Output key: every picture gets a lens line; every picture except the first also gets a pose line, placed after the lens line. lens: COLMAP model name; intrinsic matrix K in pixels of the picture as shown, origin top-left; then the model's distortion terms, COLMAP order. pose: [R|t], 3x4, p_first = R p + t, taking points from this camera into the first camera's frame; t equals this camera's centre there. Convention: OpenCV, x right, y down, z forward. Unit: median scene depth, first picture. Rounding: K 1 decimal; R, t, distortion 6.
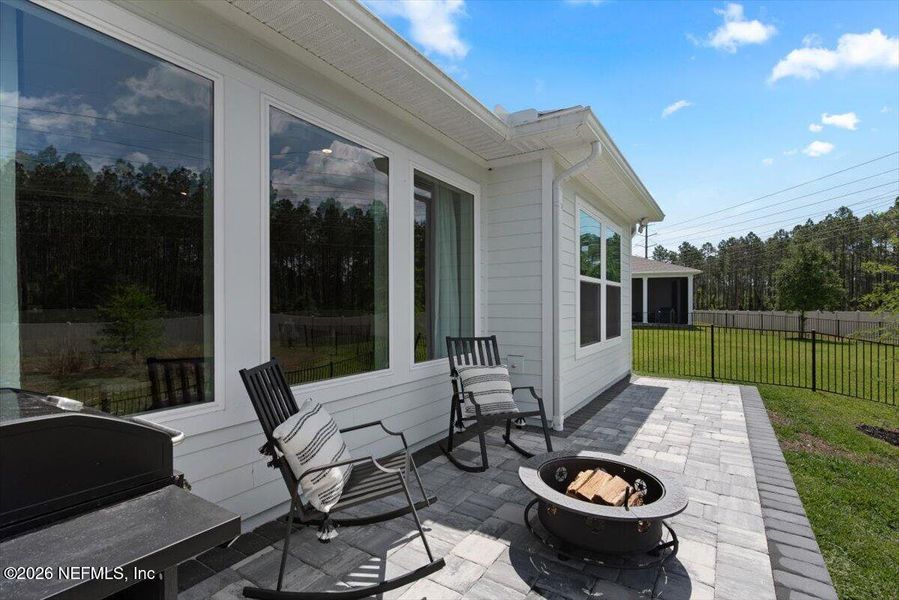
lens RADIAL K [[402.9, 0, 447.7], [0, 402.9, 302.7], [0, 0, 1]] dist [0.004109, 0.000246]
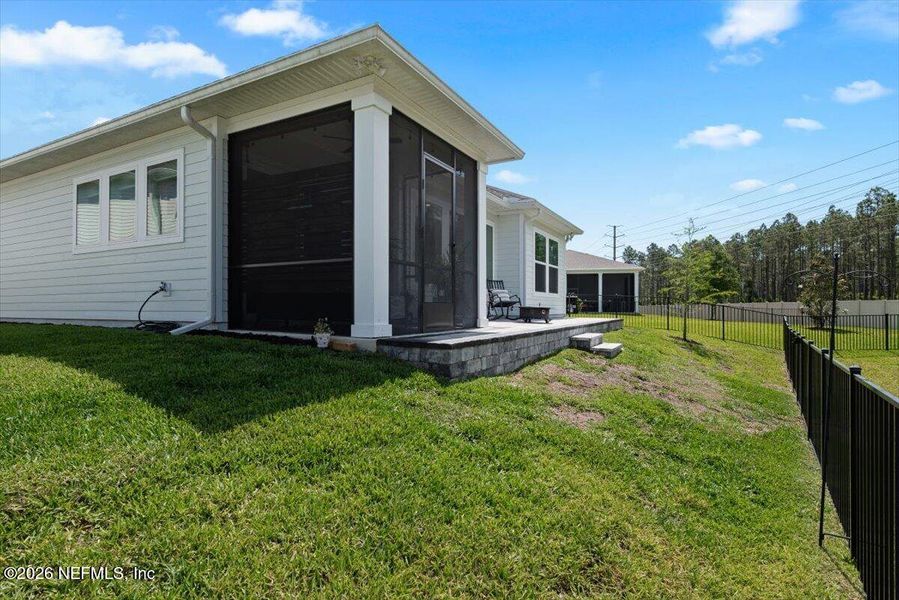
lens RADIAL K [[466.2, 0, 447.2], [0, 466.2, 301.2], [0, 0, 1]] dist [-0.002443, -0.000247]
pose [[0.996078, 0.005790, 0.088289, -0.038026], [-0.004493, 0.999879, -0.014880, 0.019394], [-0.088364, 0.014425, 0.995984, -0.150203]]
